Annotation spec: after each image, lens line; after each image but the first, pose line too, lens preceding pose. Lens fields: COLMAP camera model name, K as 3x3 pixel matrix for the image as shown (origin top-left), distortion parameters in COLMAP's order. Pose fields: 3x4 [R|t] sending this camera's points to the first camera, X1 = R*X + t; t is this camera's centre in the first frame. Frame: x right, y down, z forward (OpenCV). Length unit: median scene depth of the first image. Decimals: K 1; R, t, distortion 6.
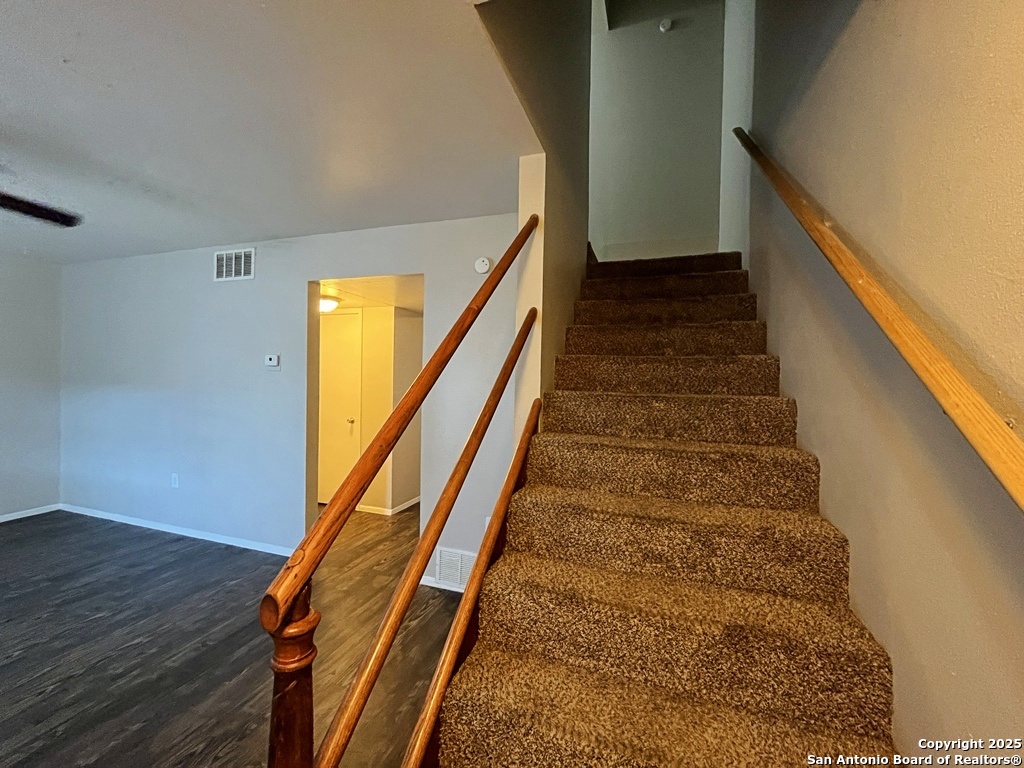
lens RADIAL K [[412.5, 0, 515.4], [0, 412.5, 385.8], [0, 0, 1]] dist [-0.002764, -0.000389]
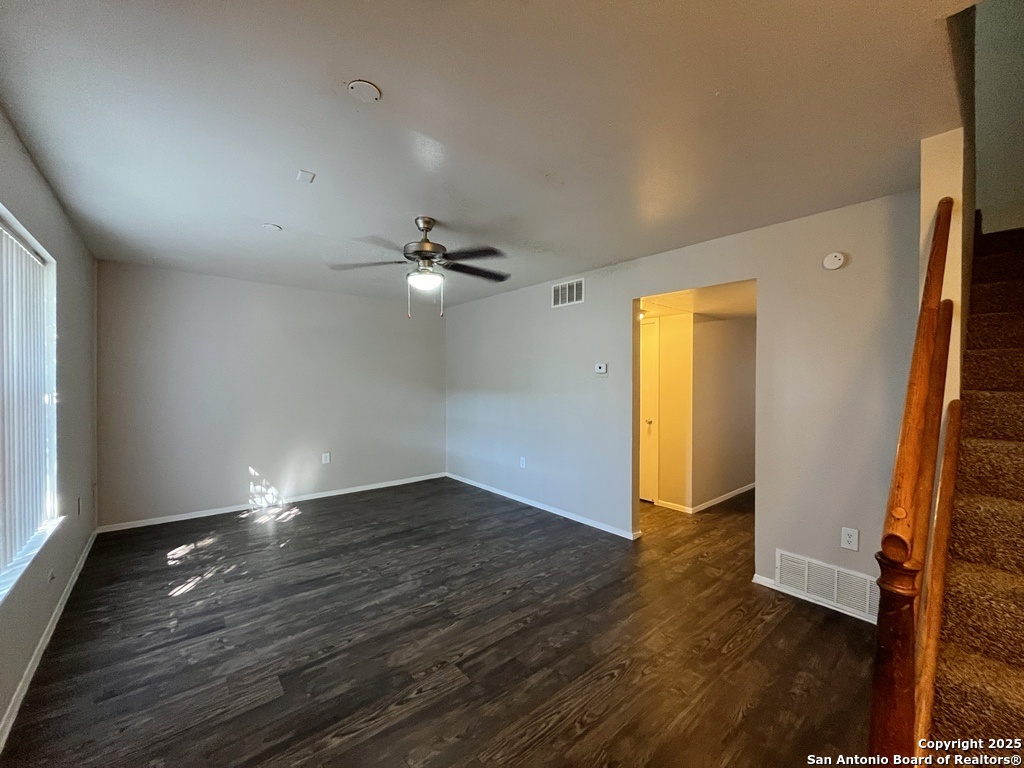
lens RADIAL K [[412.5, 0, 515.4], [0, 412.5, 385.8], [0, 0, 1]] dist [-0.002764, -0.000389]
pose [[0.855378, -0.012735, -0.517848, -0.181670], [0.006872, 0.999889, -0.013237, 0.003038], [0.517959, 0.007764, 0.855370, -0.158018]]
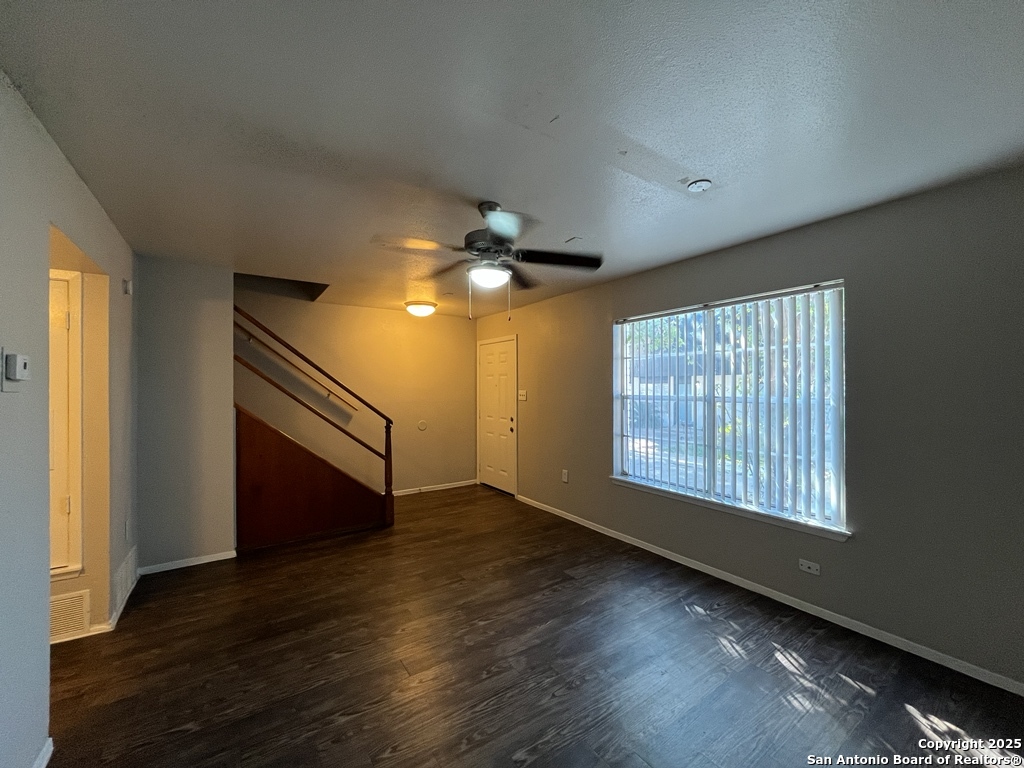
lens RADIAL K [[412.5, 0, 515.4], [0, 412.5, 385.8], [0, 0, 1]] dist [-0.002764, -0.000389]
pose [[-0.798634, -0.019684, 0.601495, -1.259160], [-0.005326, 0.999657, 0.025643, -0.056264], [-0.601793, 0.017276, -0.798465, 1.031154]]
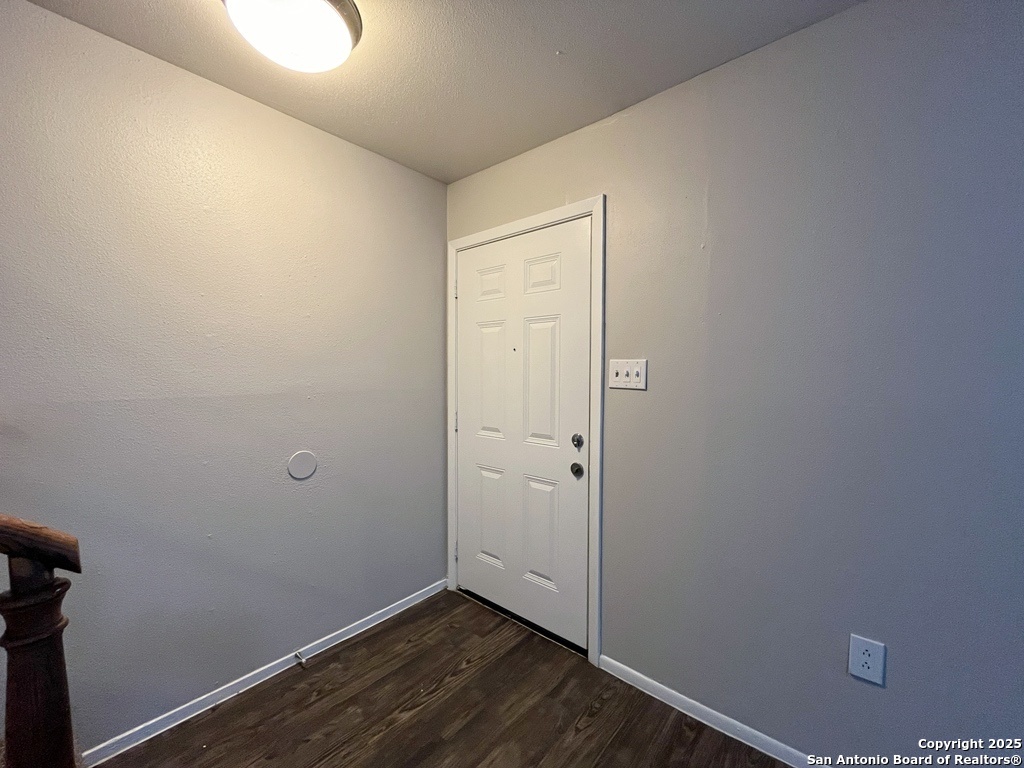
lens RADIAL K [[412.5, 0, 515.4], [0, 412.5, 385.8], [0, 0, 1]] dist [-0.002764, -0.000389]
pose [[-0.928380, -0.042202, 0.369229, -0.366957], [-0.021590, 0.997978, 0.059781, 0.008993], [-0.371005, 0.047528, -0.927414, 0.283844]]
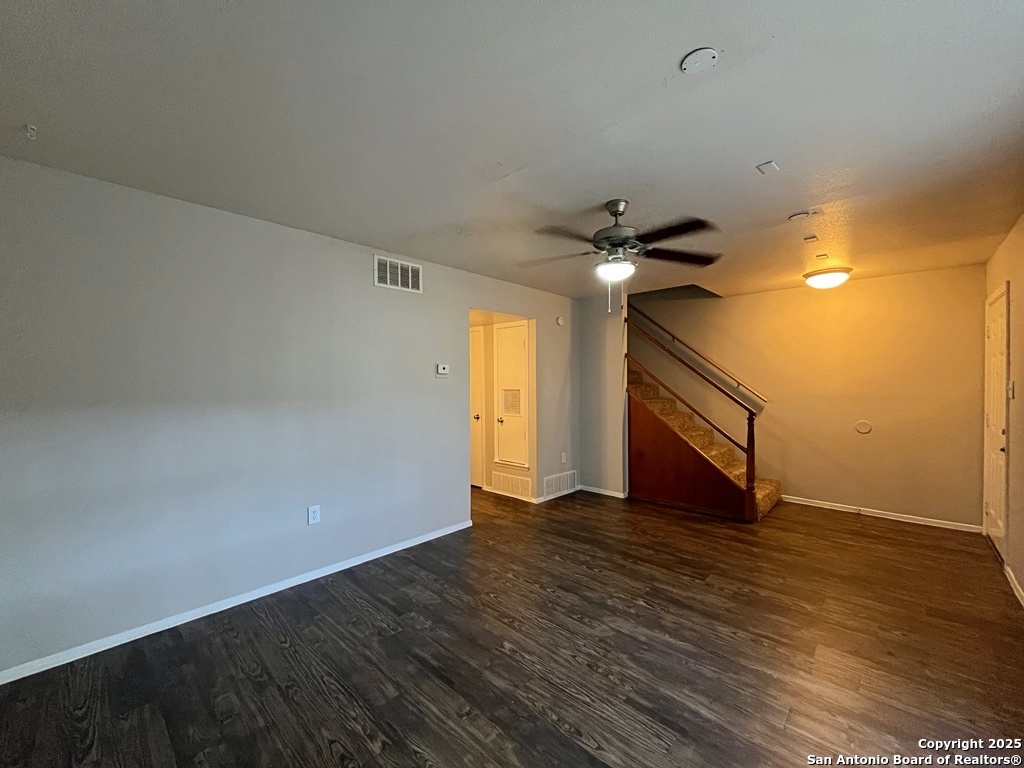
lens RADIAL K [[412.5, 0, 515.4], [0, 412.5, 385.8], [0, 0, 1]] dist [-0.002764, -0.000389]
pose [[0.413719, -0.031550, 0.909858, -1.570168], [0.027982, 0.999368, 0.021930, -0.034850], [-0.909975, 0.016387, 0.414340, 0.333445]]
